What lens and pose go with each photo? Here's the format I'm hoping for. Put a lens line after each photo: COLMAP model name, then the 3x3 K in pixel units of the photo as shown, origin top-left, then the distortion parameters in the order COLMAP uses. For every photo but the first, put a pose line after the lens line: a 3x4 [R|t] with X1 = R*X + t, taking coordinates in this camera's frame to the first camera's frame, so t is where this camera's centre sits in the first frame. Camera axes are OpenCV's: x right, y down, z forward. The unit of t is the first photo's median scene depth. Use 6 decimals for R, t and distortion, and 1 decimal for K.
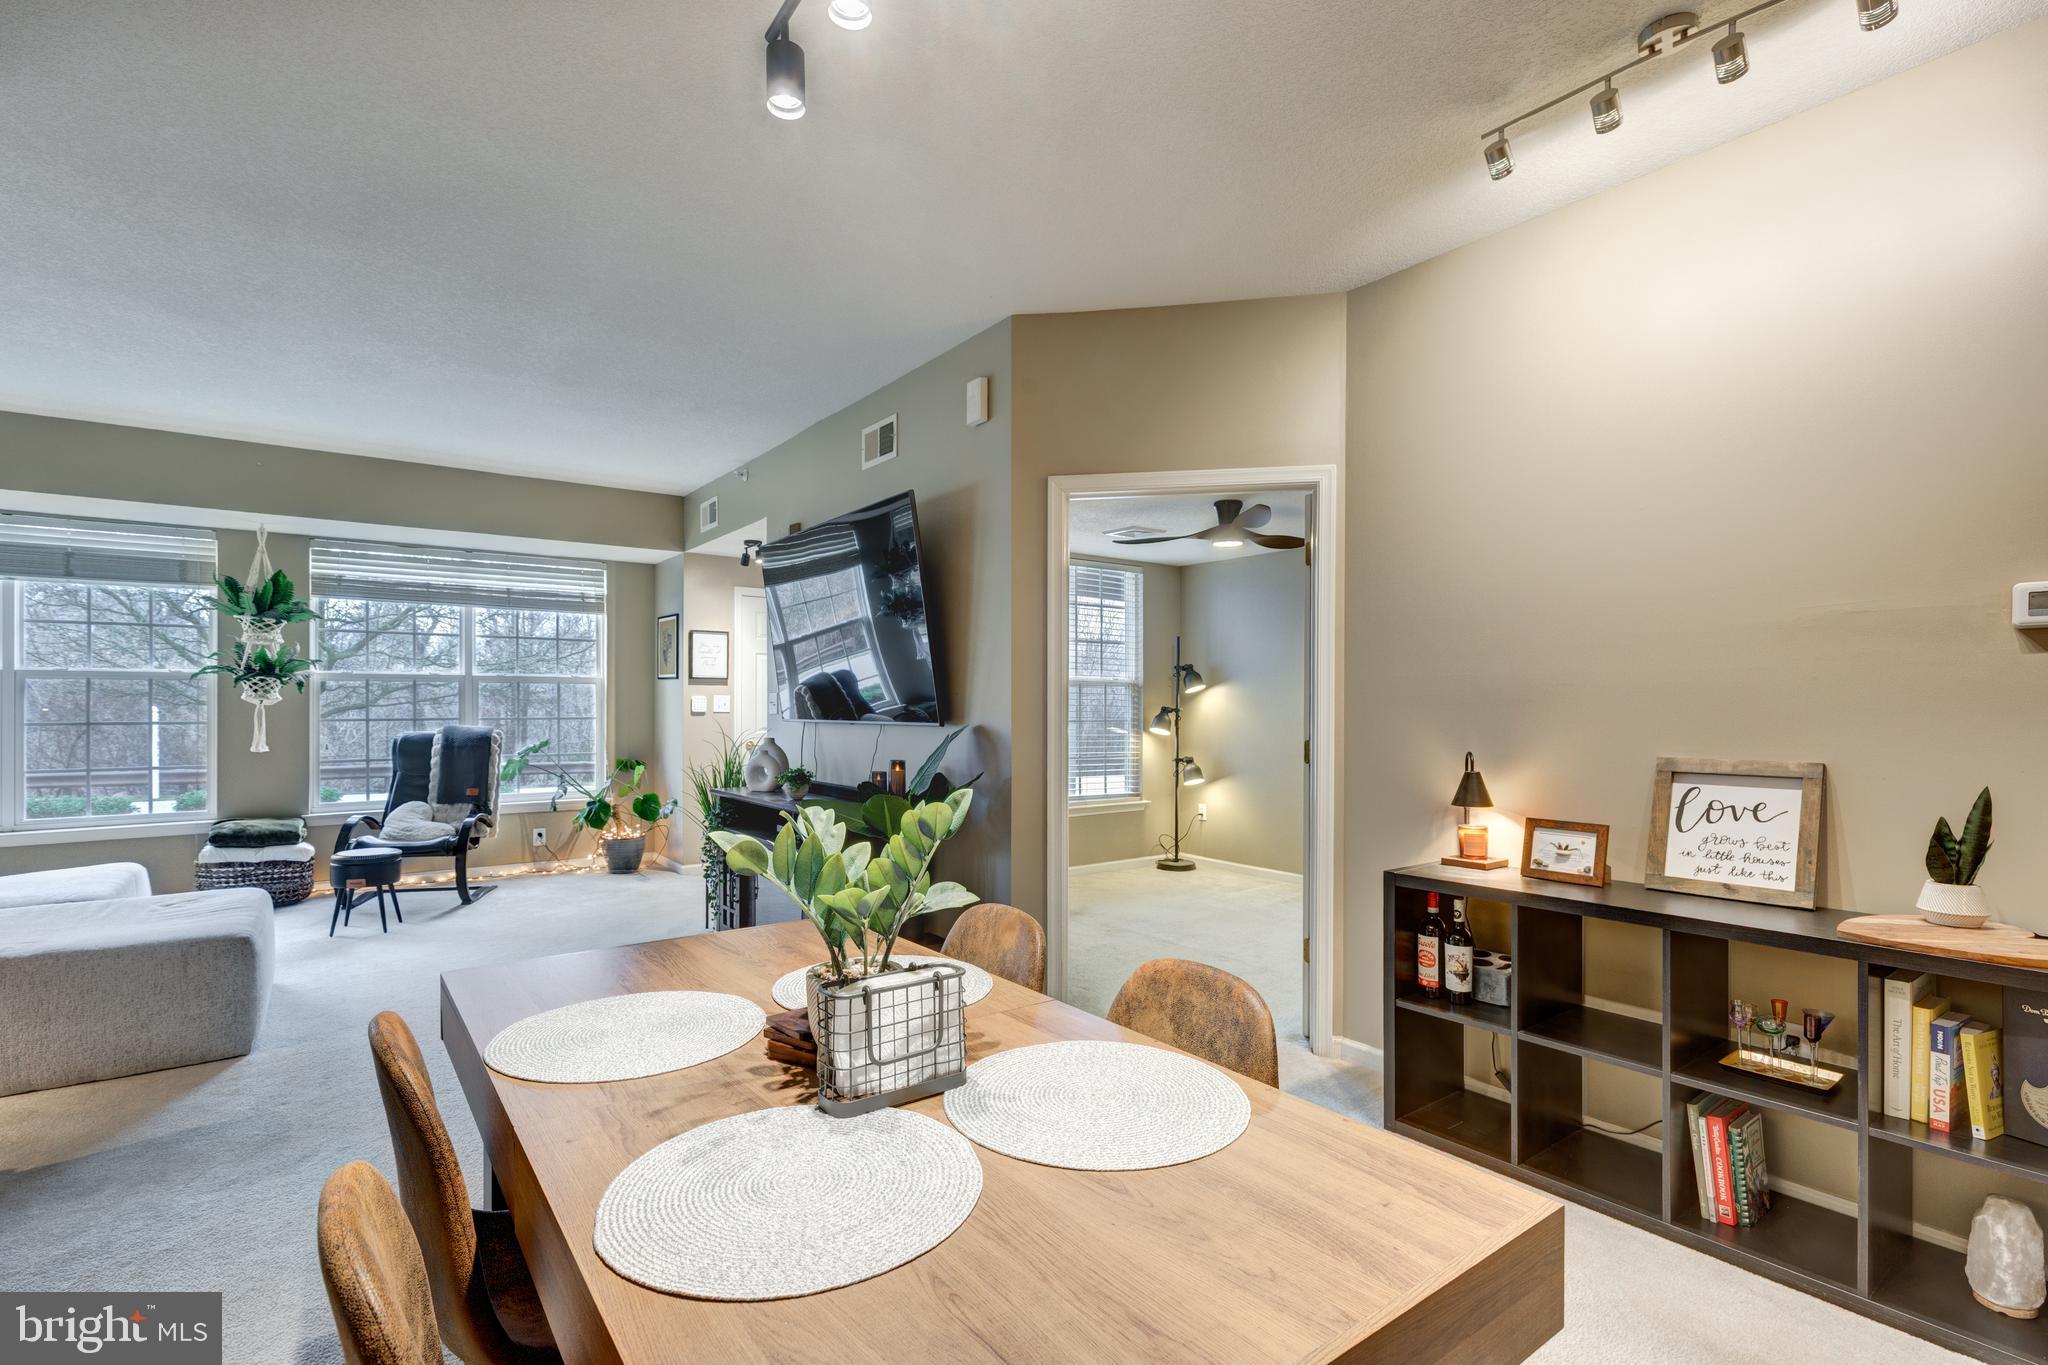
lens RADIAL K [[938.9, 0, 1035.1], [0, 938.9, 710.1], [0, 0, 1]] dist [0.007460, -0.002935]
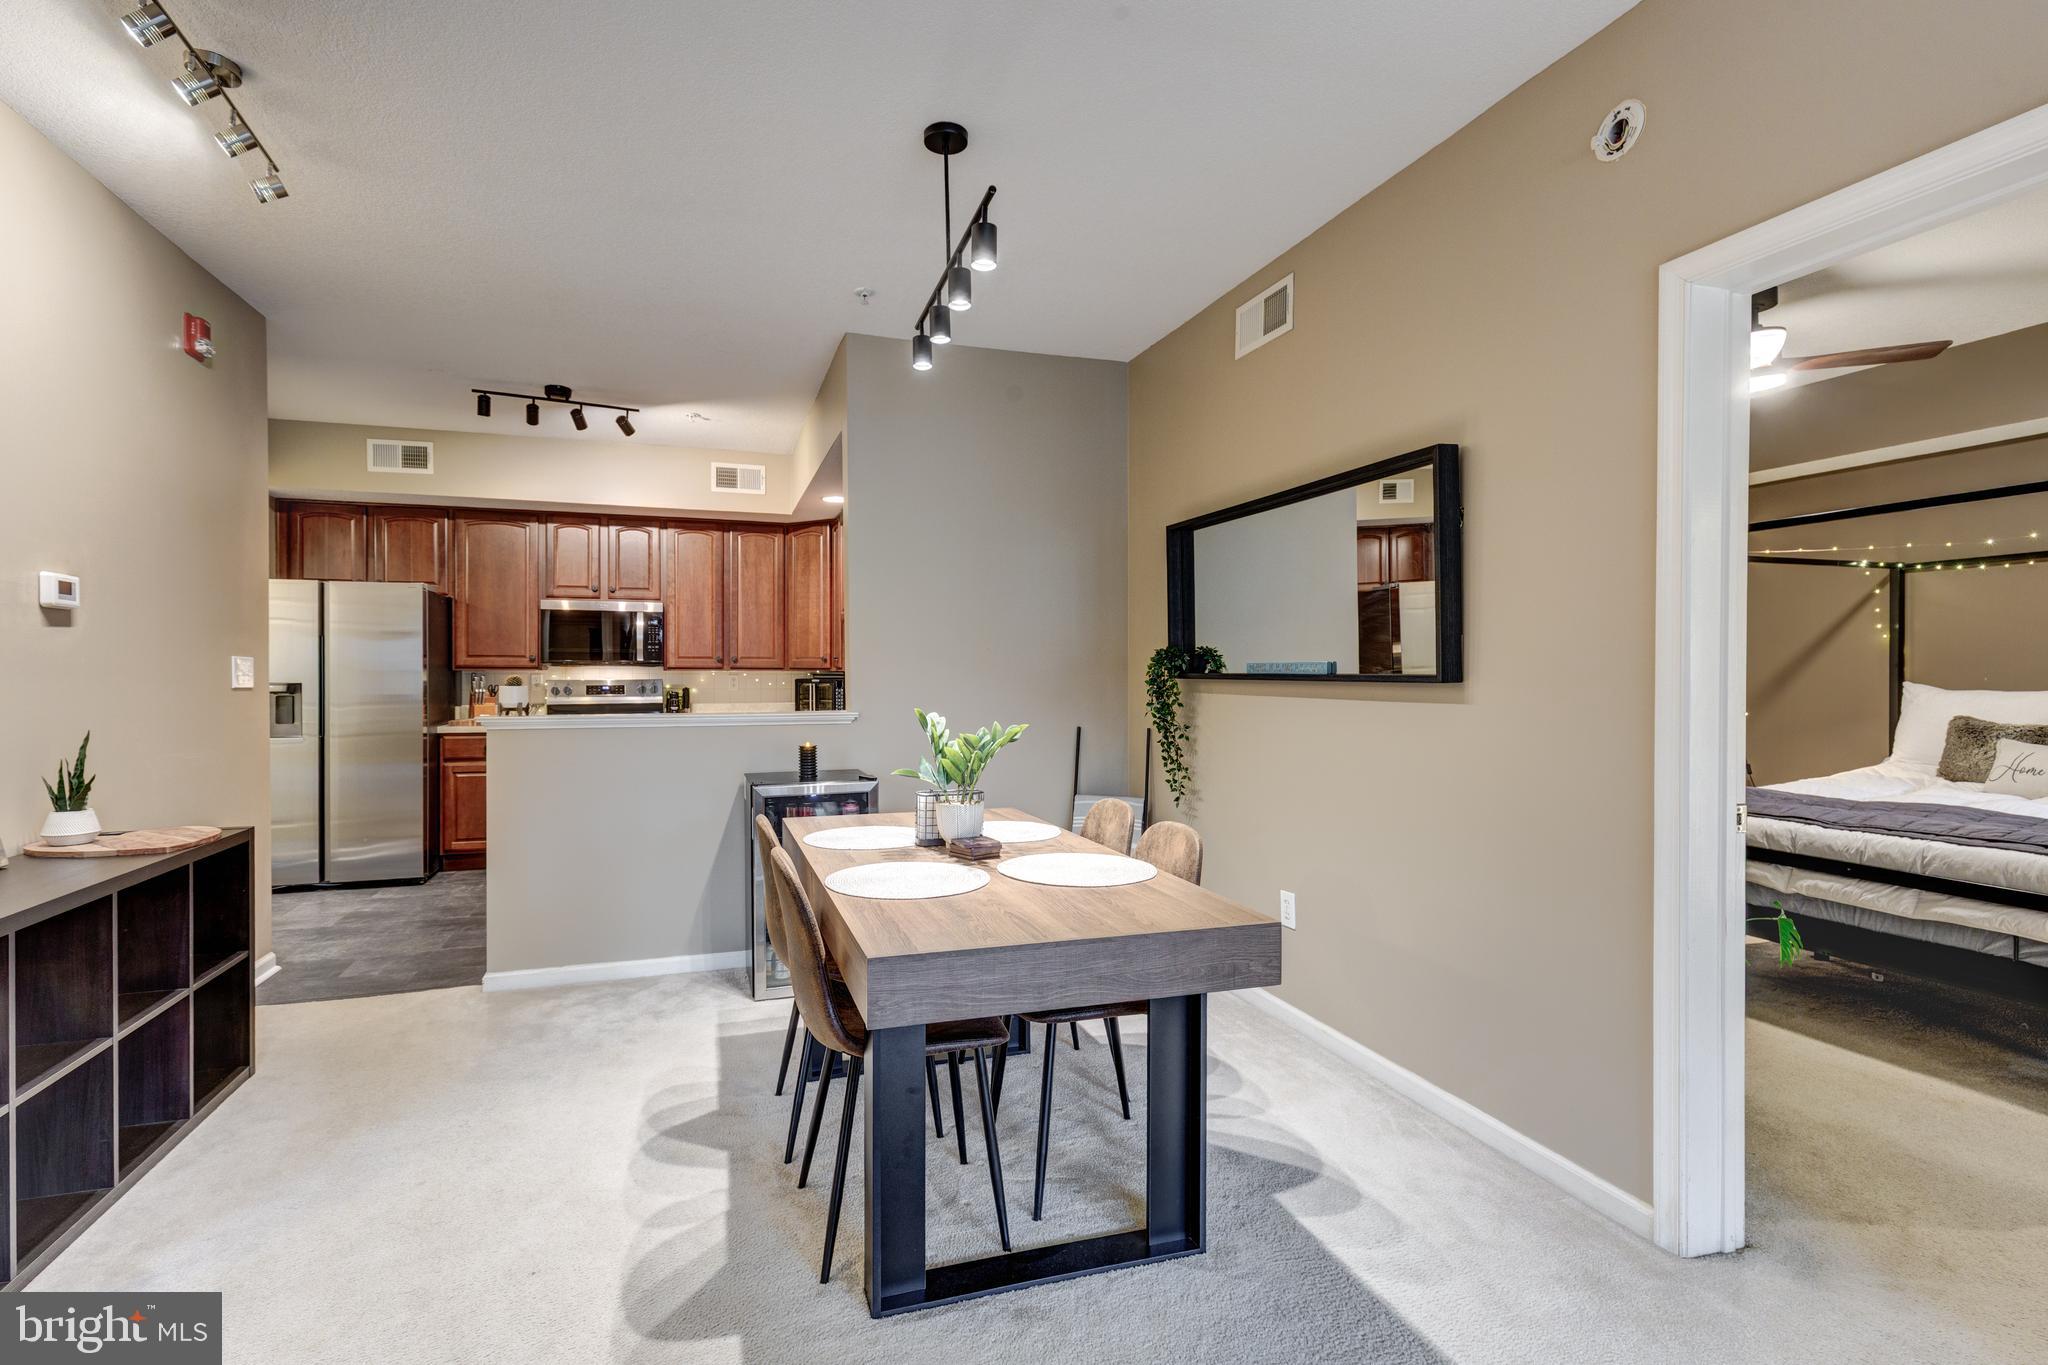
lens RADIAL K [[938.9, 0, 995.0], [0, 938.9, 677.0], [0, 0, 1]] dist [0.007460, -0.002935]
pose [[-0.942054, -0.003249, 0.335445, -0.209872], [0.000222, 0.999947, 0.010310, -0.001442], [-0.335461, 0.009787, -0.942003, 0.629352]]
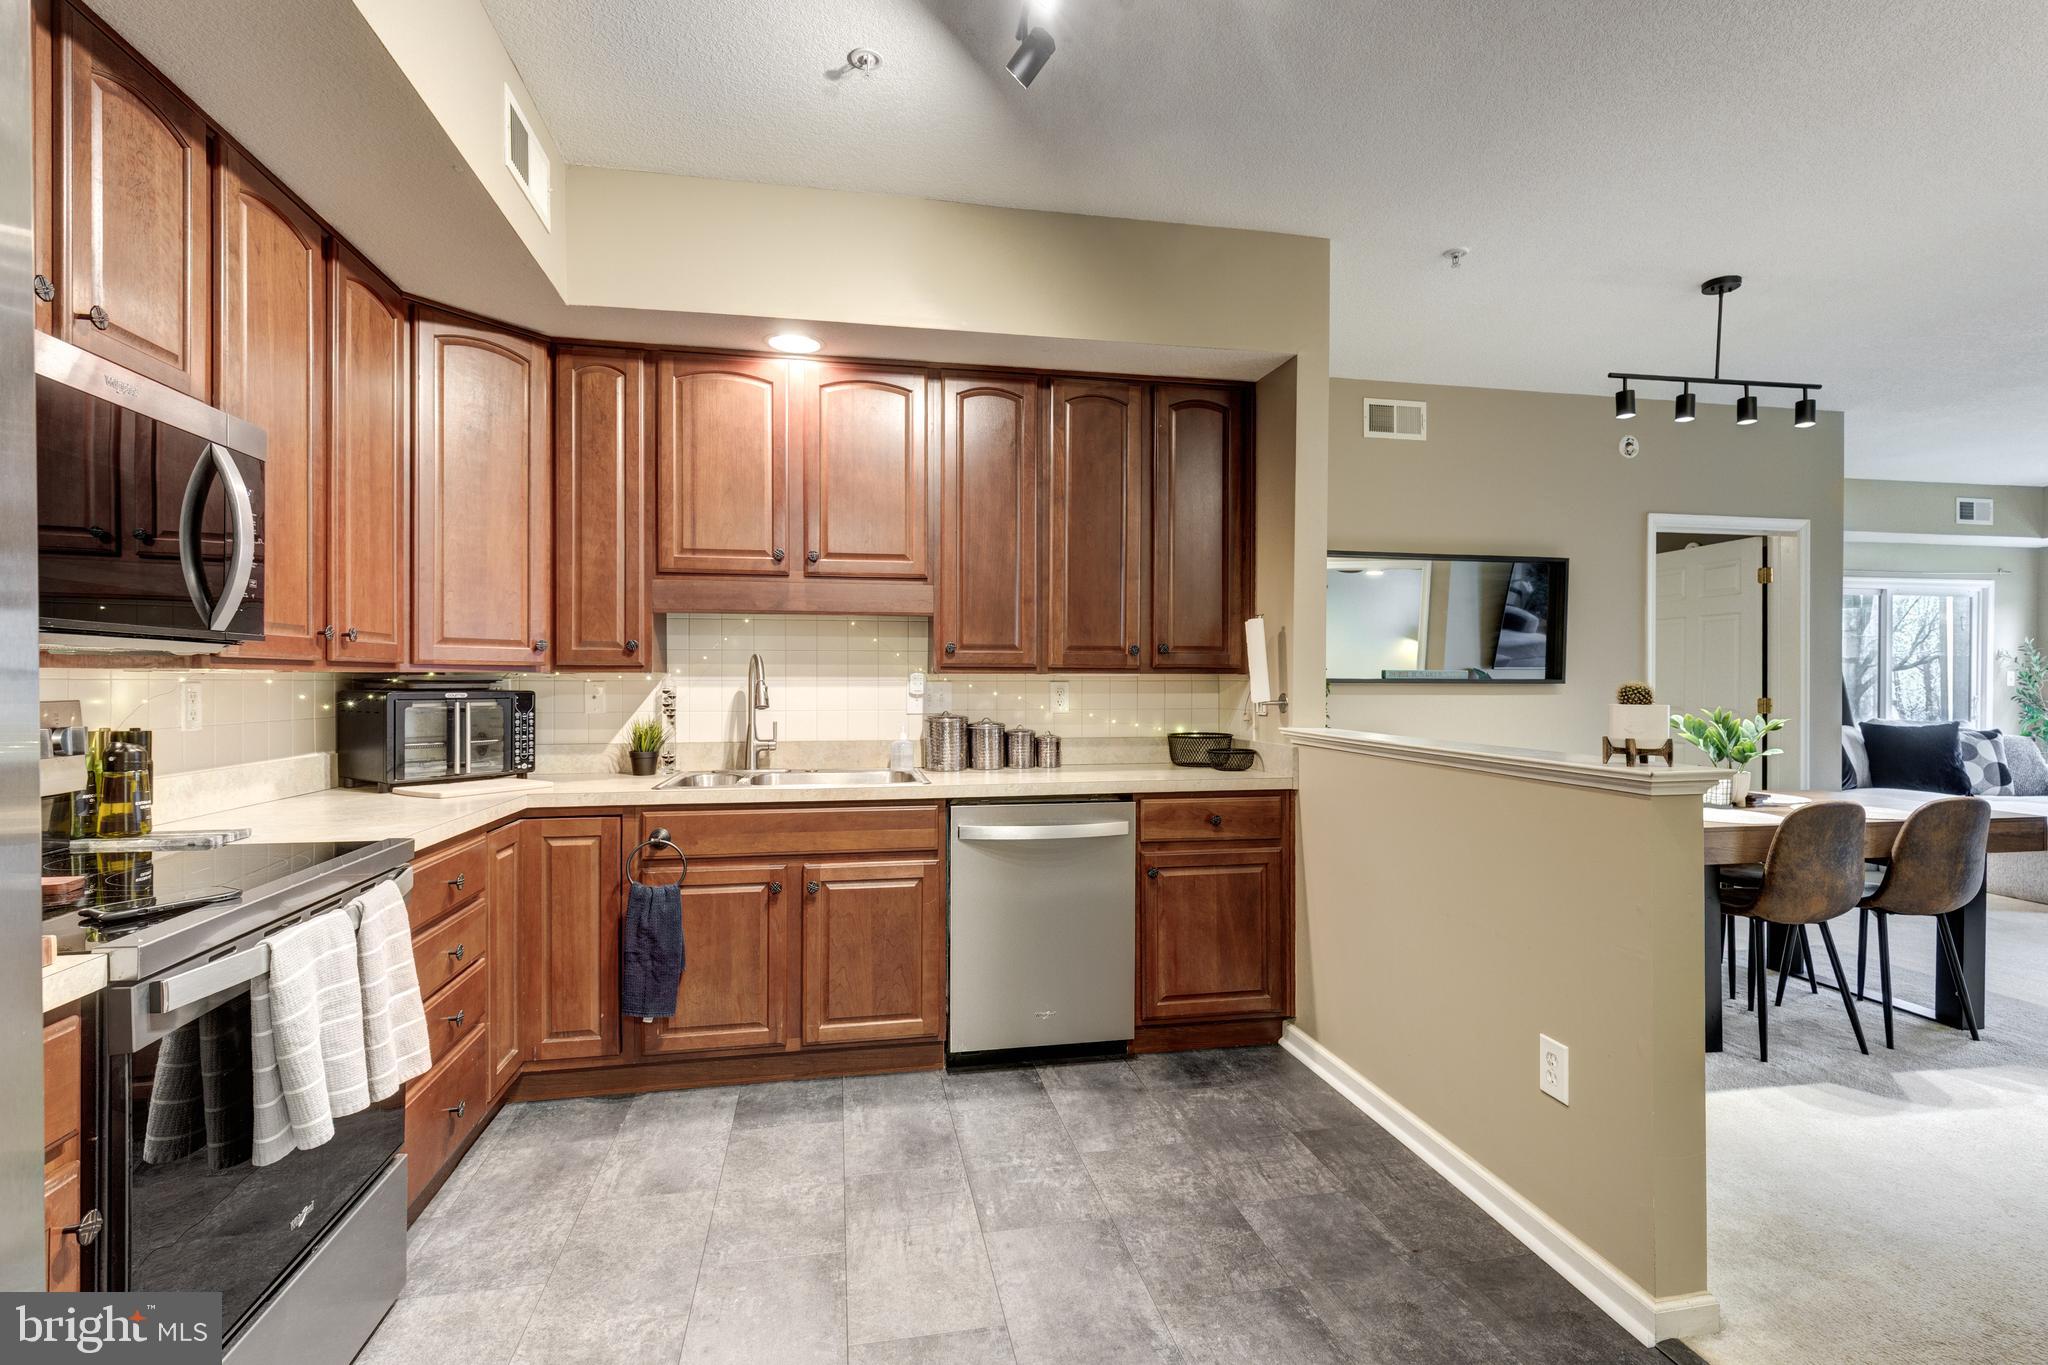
lens RADIAL K [[938.9, 0, 1017.4], [0, 938.9, 680.5], [0, 0, 1]] dist [0.007460, -0.002935]
pose [[-0.447485, 0.001153, -0.894291, 0.713709], [-0.008154, 0.999952, 0.005369, 0.002433], [0.894254, 0.009694, -0.447454, 0.077148]]
